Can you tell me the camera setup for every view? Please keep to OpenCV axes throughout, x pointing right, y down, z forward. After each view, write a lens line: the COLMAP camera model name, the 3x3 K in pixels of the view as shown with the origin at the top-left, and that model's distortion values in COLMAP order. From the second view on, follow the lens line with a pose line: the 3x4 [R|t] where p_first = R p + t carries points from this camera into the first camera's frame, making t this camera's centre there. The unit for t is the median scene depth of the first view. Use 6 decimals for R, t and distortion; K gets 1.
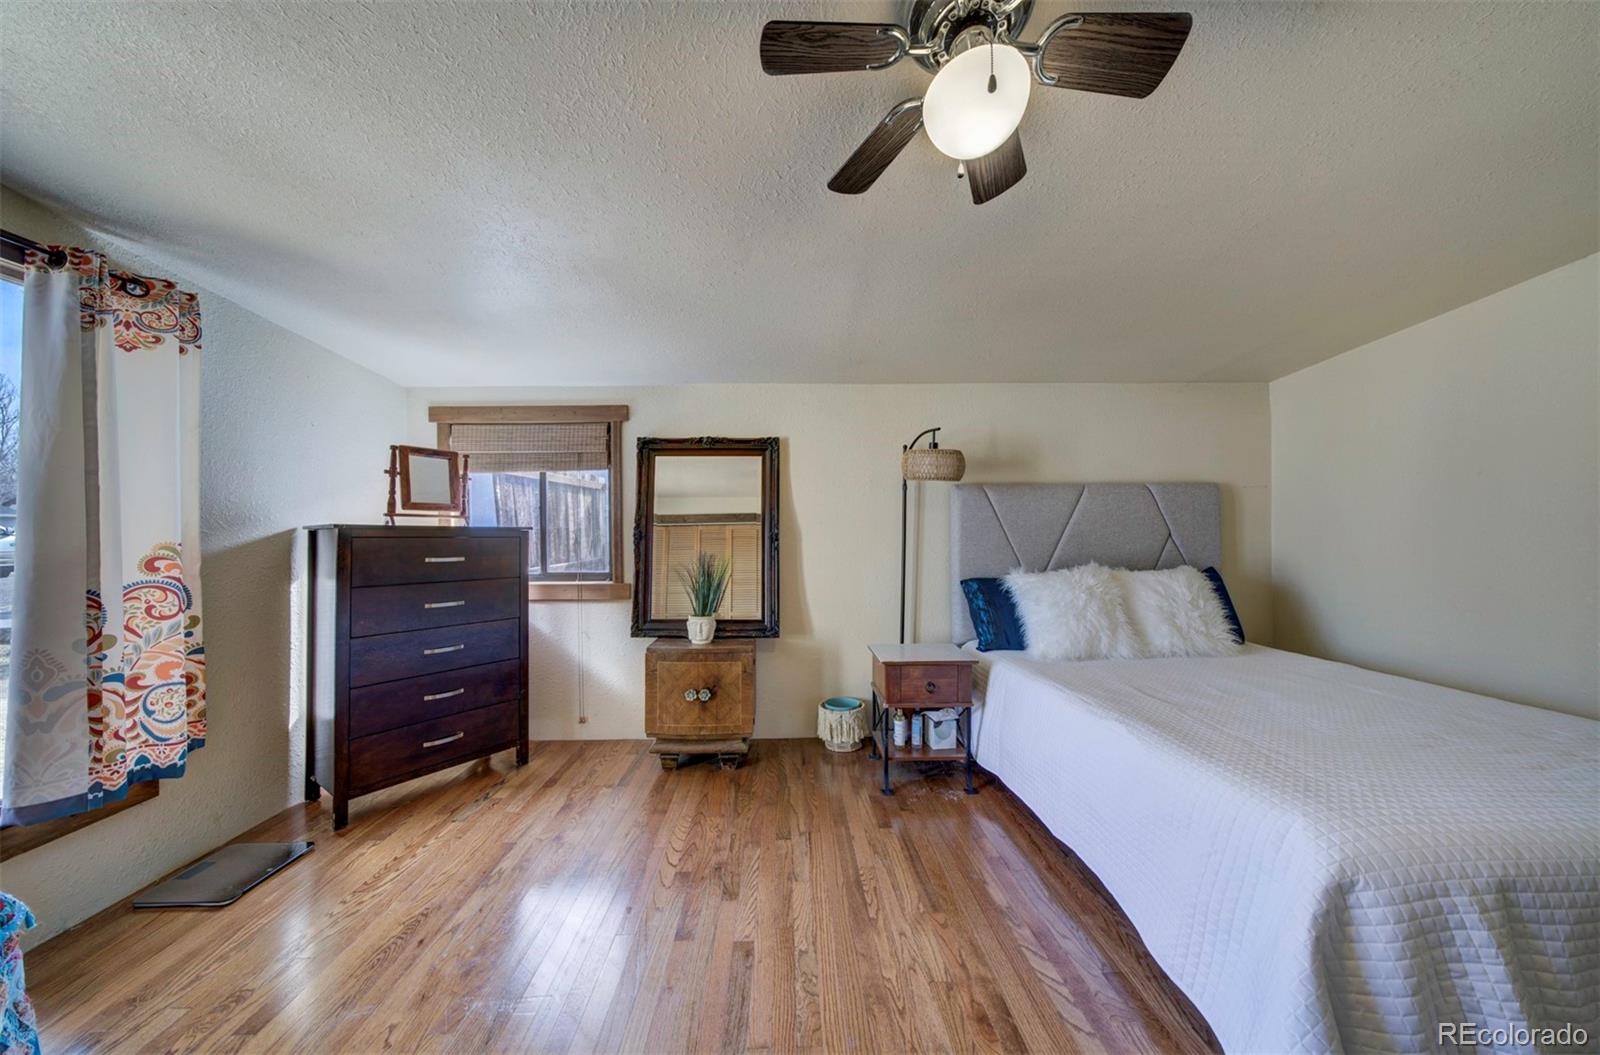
lens RADIAL K [[536.3, 0, 815.0], [0, 536.3, 517.9], [0, 0, 1]] dist [-0.003172, 0.001627]
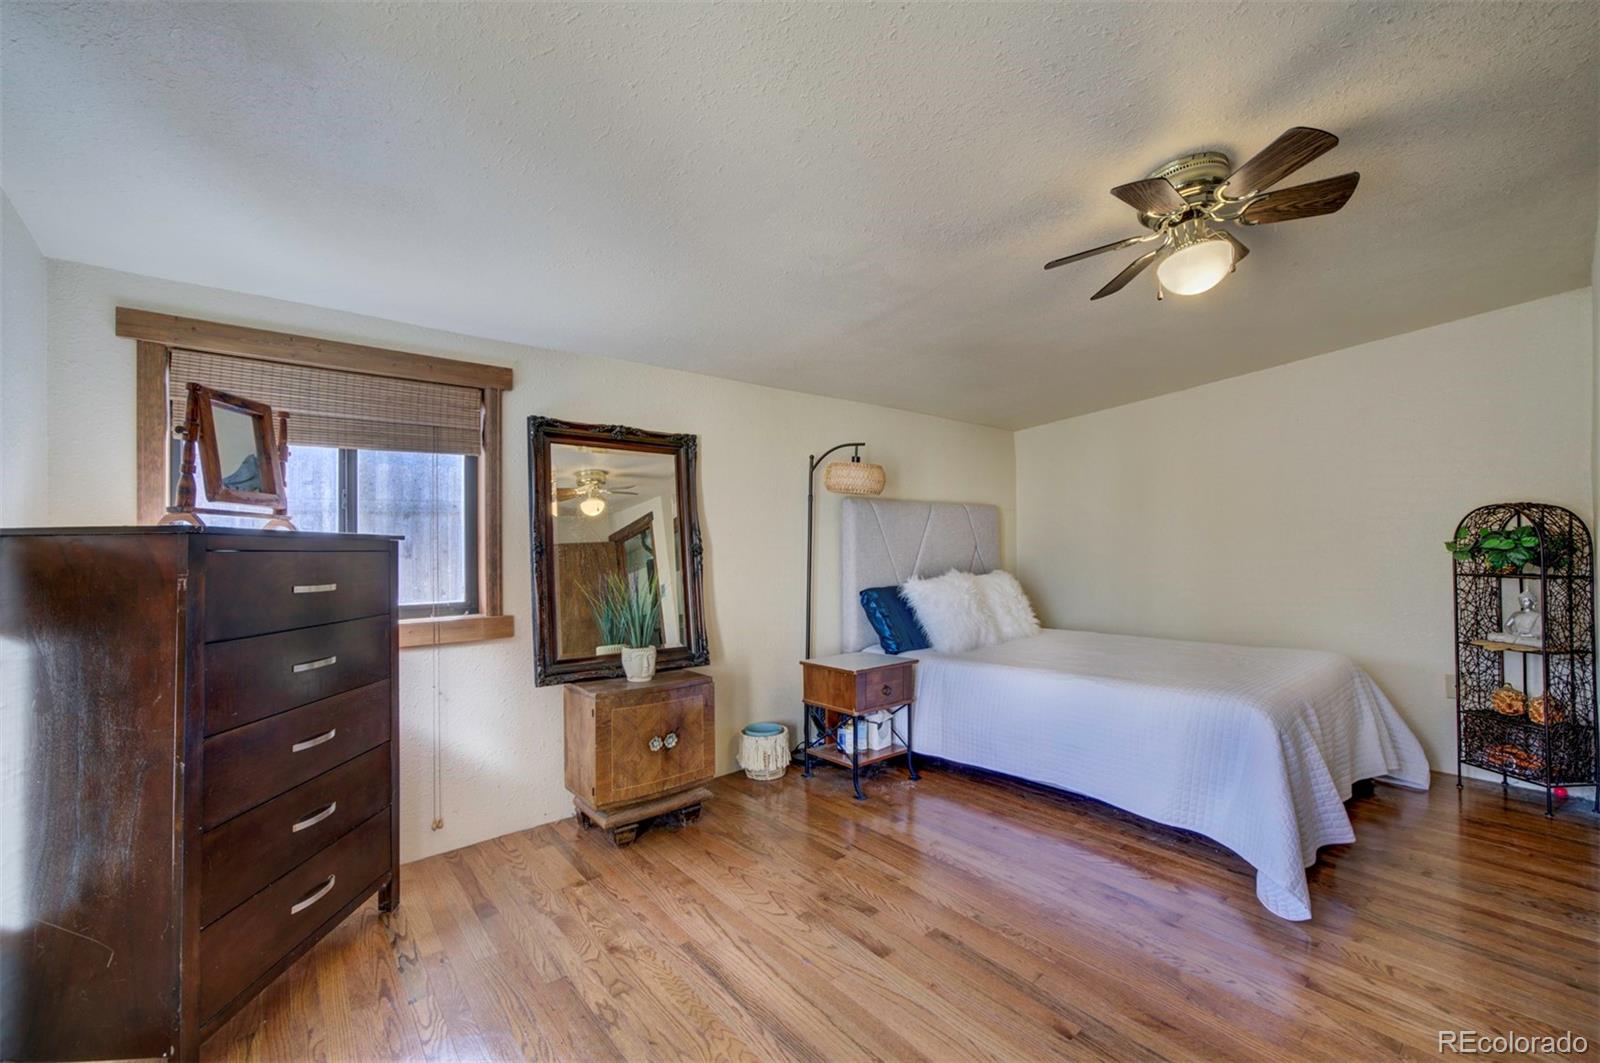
lens RADIAL K [[624.0, 0, 813.9], [0, 624.0, 523.0], [0, 0, 1]] dist [-0.013816, 0.004155]
pose [[0.787504, 0.021376, 0.615939, -0.612820], [-0.010891, 0.999725, -0.020771, 0.012235], [-0.616213, 0.009649, 0.787520, 0.103165]]
